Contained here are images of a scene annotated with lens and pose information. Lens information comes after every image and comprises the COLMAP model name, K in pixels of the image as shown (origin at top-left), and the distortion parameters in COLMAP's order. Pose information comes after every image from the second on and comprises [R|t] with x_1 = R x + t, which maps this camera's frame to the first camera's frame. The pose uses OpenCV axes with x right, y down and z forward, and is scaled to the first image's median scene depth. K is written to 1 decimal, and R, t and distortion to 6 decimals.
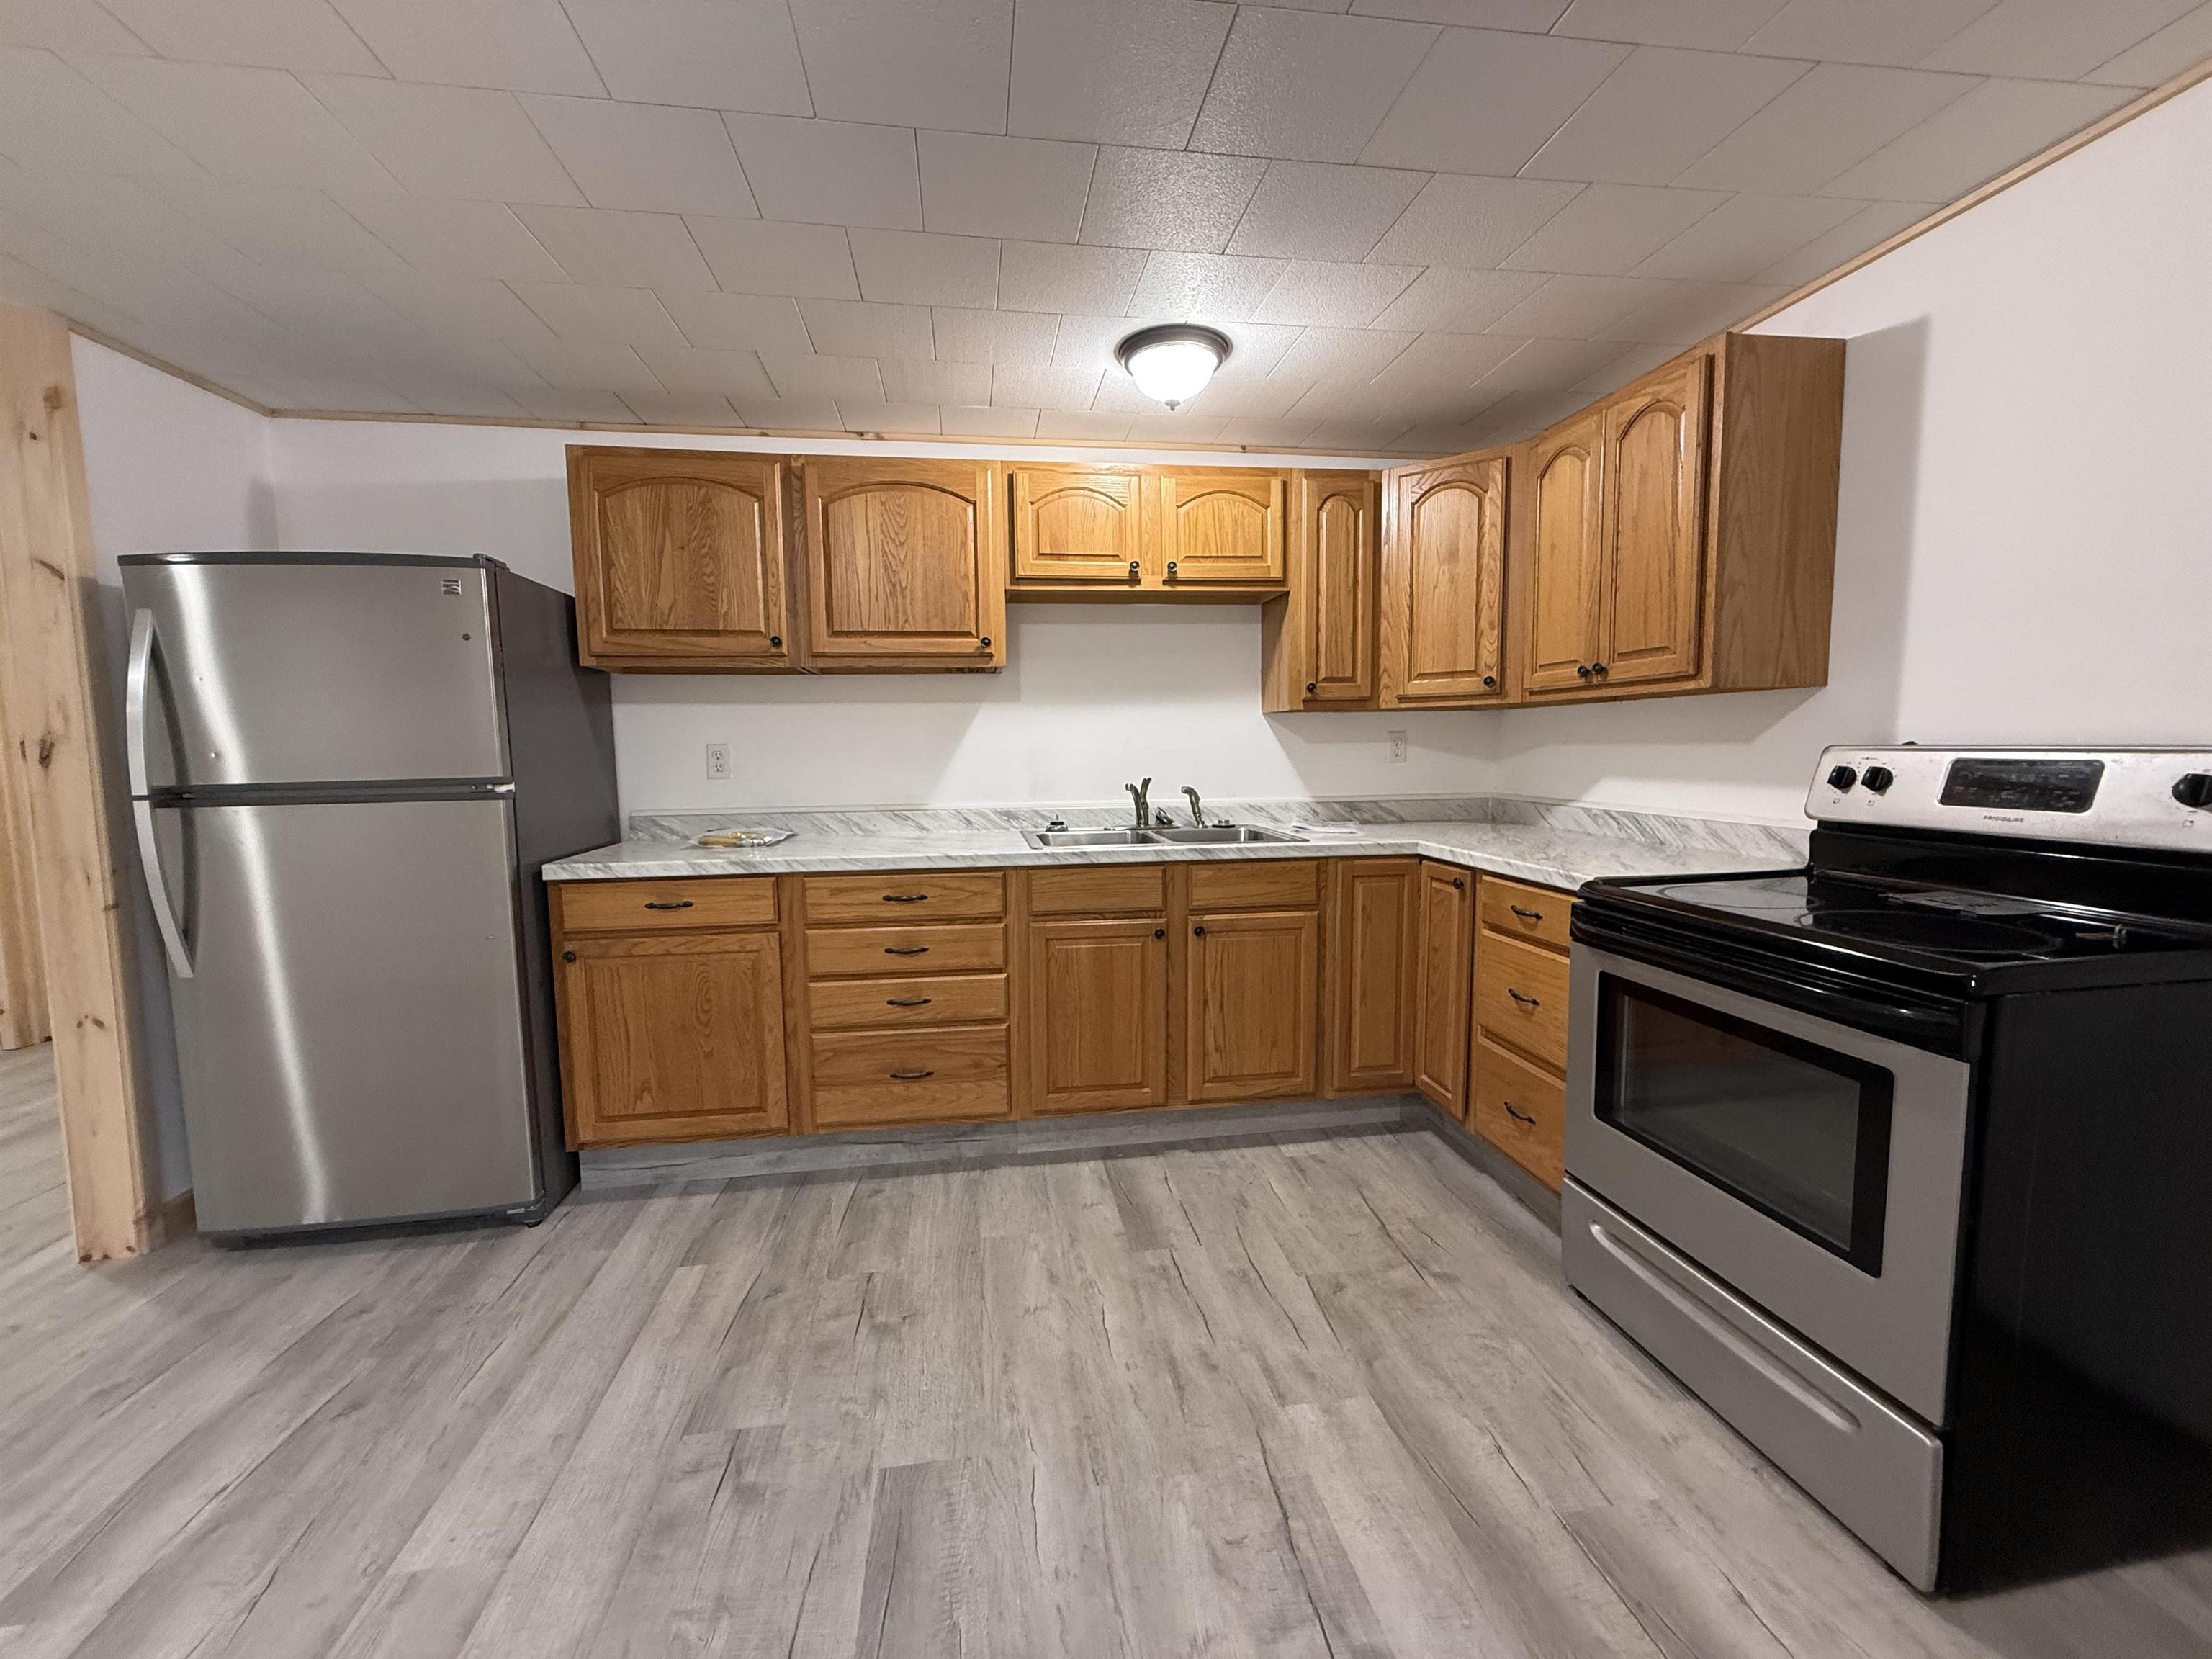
lens RADIAL K [[878.8, 0, 1106.0], [0, 878.8, 829.5], [0, 0, 1]] dist [-0.001876, -0.000173]
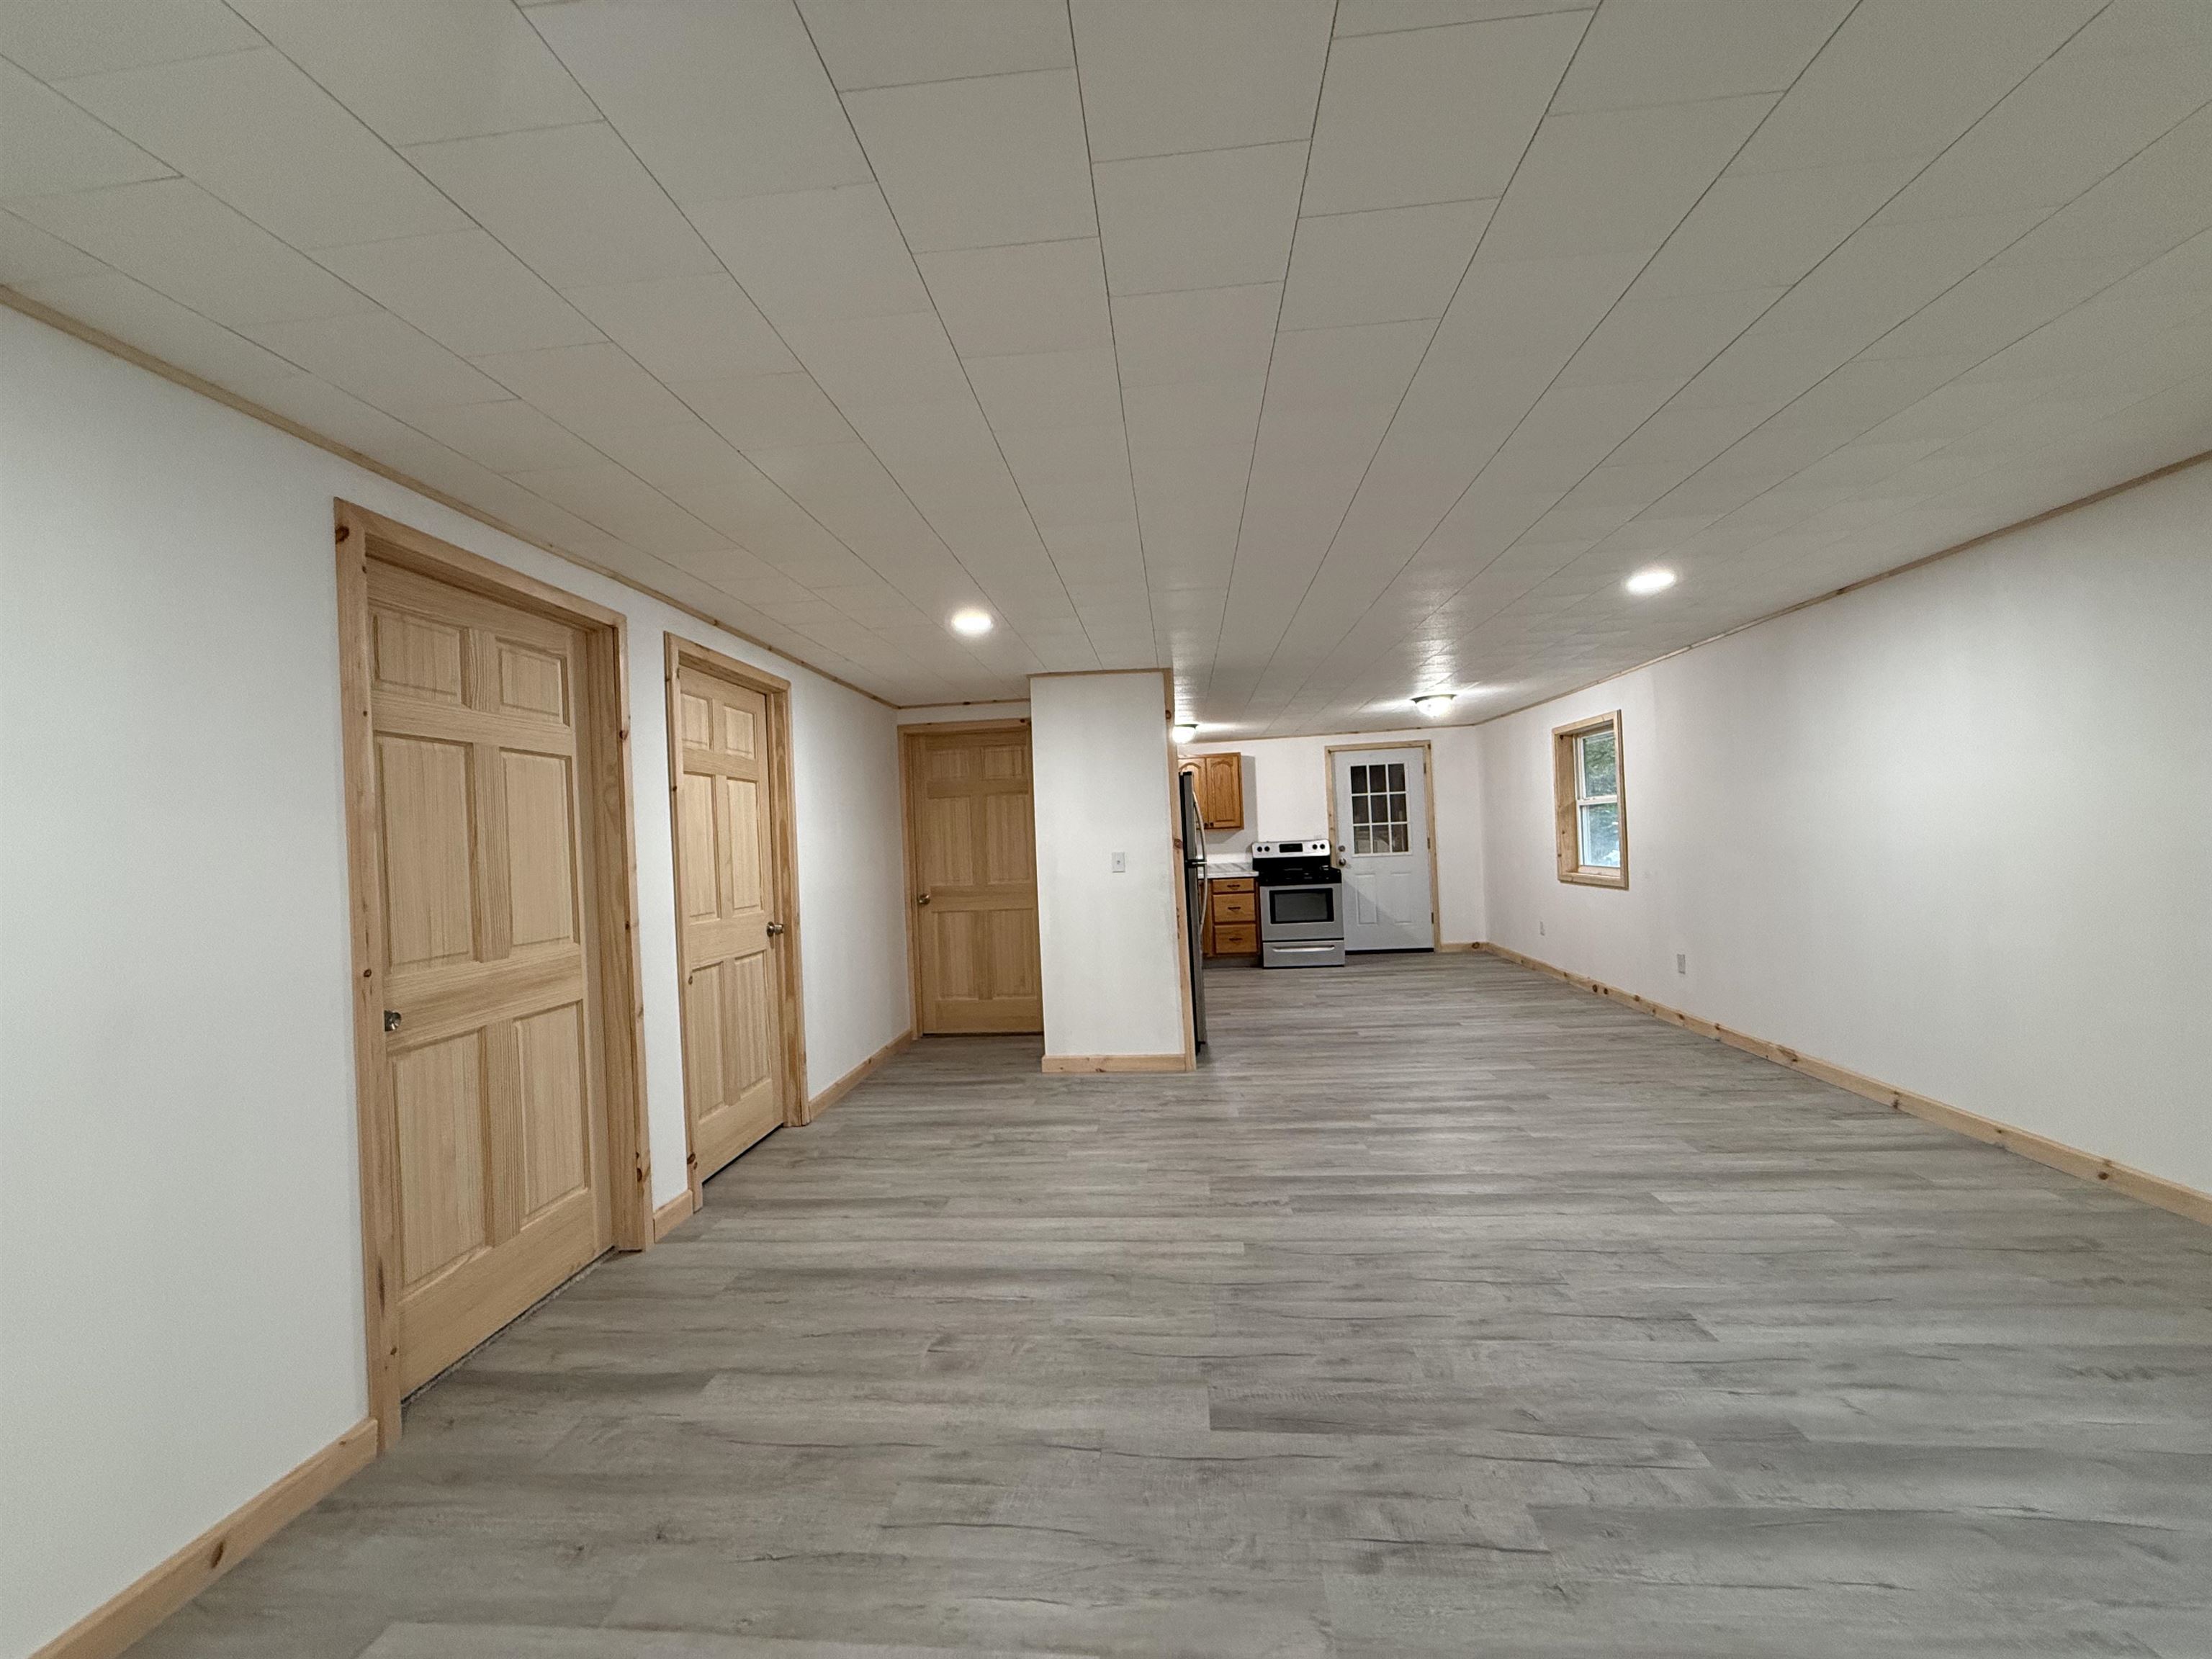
lens RADIAL K [[880.9, 0, 1099.1], [0, 880.9, 826.6], [0, 0, 1]] dist [0.000742, 0.000392]
pose [[0.250650, 0.011543, 0.968009, -4.135519], [0.126632, 0.990946, -0.044606, -0.079976], [-0.959760, 0.133762, 0.246919, 0.668673]]
